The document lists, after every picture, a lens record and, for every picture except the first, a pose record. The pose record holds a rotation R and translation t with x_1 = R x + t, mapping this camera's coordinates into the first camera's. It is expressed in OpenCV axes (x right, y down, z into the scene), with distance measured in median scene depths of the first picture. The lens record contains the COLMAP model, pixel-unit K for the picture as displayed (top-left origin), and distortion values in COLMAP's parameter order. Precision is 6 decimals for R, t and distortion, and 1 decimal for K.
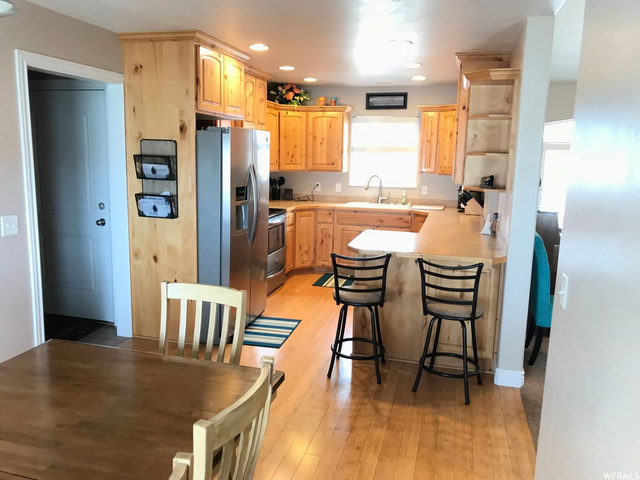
lens RADIAL K [[531.4, 0, 315.5], [0, 531.4, 240.1], [0, 0, 1]] dist [0.007959, -0.004215]
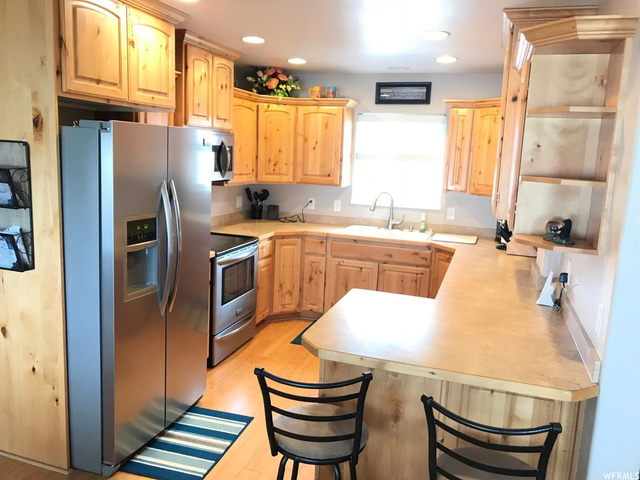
lens RADIAL K [[540.1, 0, 316.5], [0, 540.1, 238.5], [0, 0, 1]] dist [-0.007847, -0.005479]
pose [[0.998371, 0.030574, -0.048182, 0.060579], [-0.030876, 0.999508, -0.005528, -0.054812], [0.047989, 0.007007, 0.998823, 0.262512]]
